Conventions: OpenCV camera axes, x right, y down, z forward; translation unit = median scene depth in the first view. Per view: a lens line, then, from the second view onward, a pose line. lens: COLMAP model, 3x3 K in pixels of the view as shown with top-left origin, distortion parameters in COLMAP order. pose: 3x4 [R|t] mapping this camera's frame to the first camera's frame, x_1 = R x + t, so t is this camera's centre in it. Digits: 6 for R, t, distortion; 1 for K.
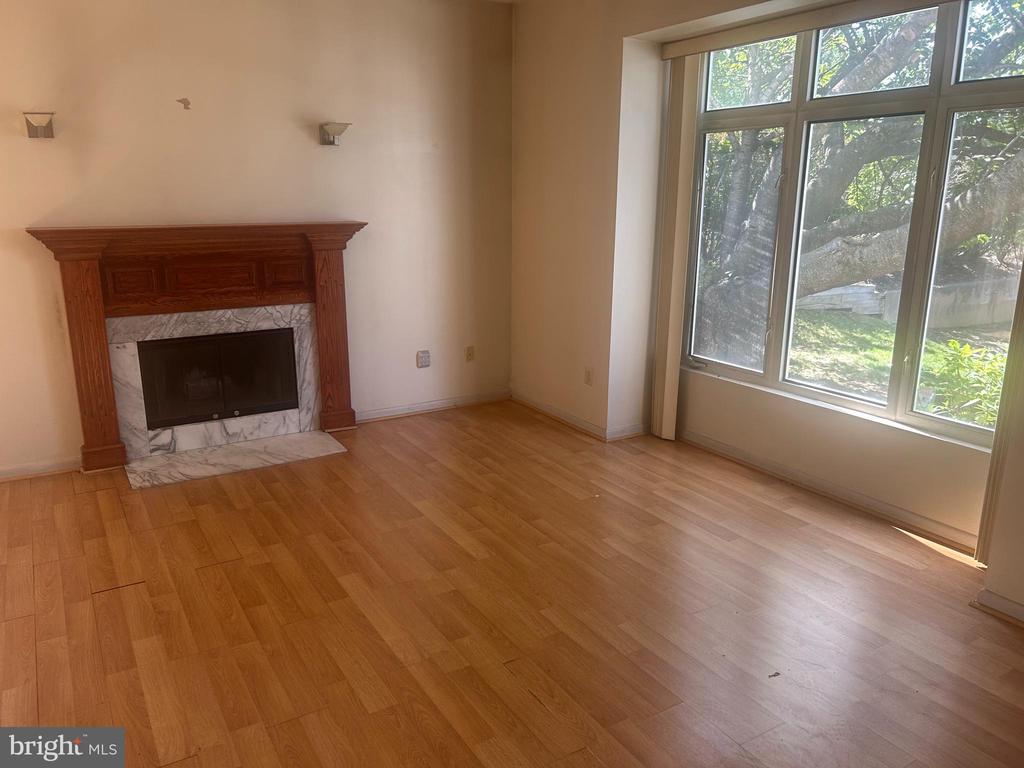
lens RADIAL K [[771.9, 0, 508.6], [0, 771.9, 390.8], [0, 0, 1]] dist [0.096324, -0.119632]
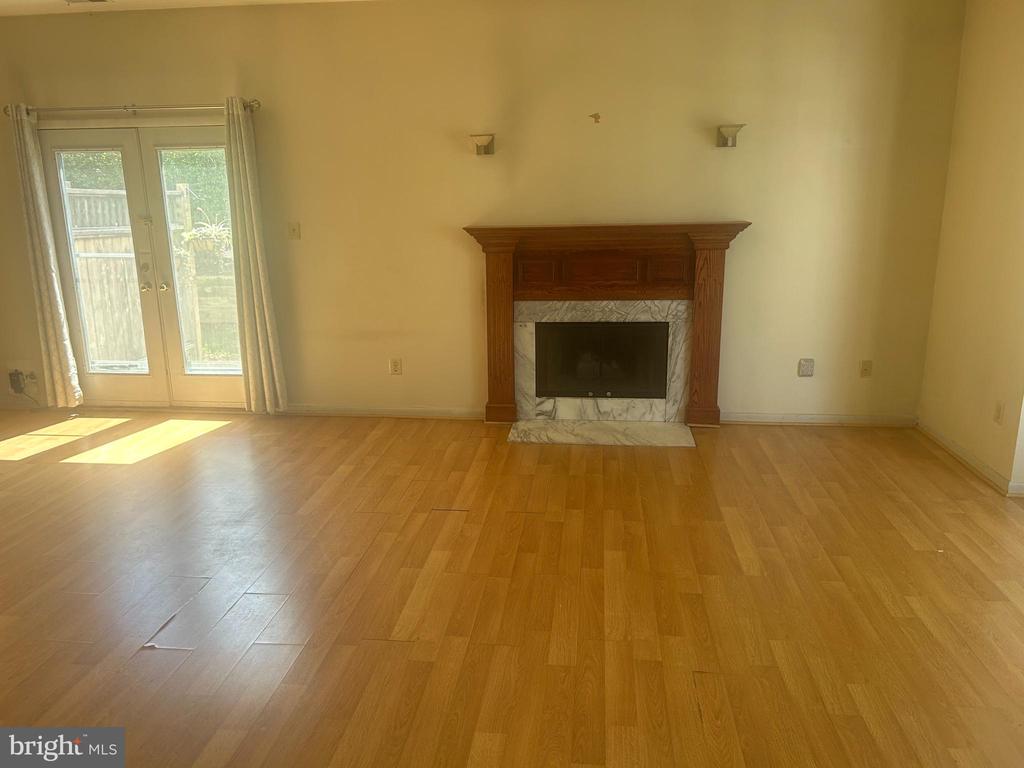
lens RADIAL K [[771.9, 0, 508.6], [0, 771.9, 390.8], [0, 0, 1]] dist [0.096324, -0.119632]
pose [[0.788053, 0.140604, -0.599335, 0.204876], [-0.141465, 0.988875, 0.045982, -0.007026], [0.599133, 0.048549, 0.799176, 0.034150]]
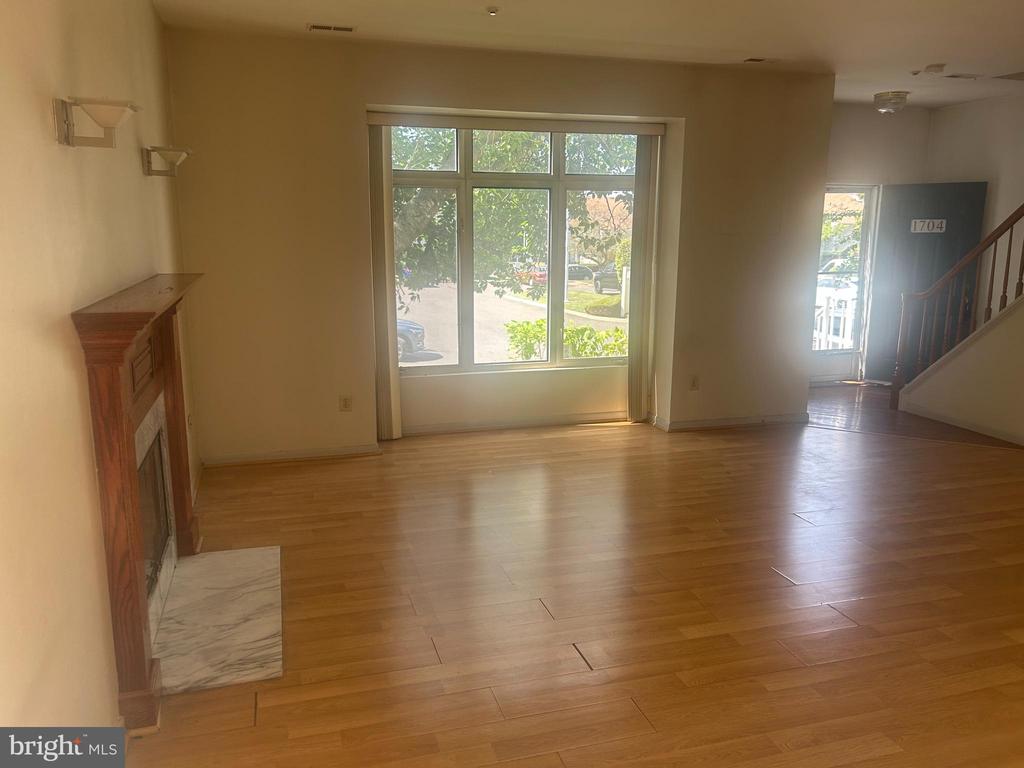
lens RADIAL K [[771.9, 0, 508.6], [0, 771.9, 390.8], [0, 0, 1]] dist [0.096324, -0.119632]
pose [[0.244321, -0.200647, 0.948709, -0.914455], [0.241820, 0.960055, 0.140771, -0.141279], [-0.939058, 0.195024, 0.283082, 0.515906]]
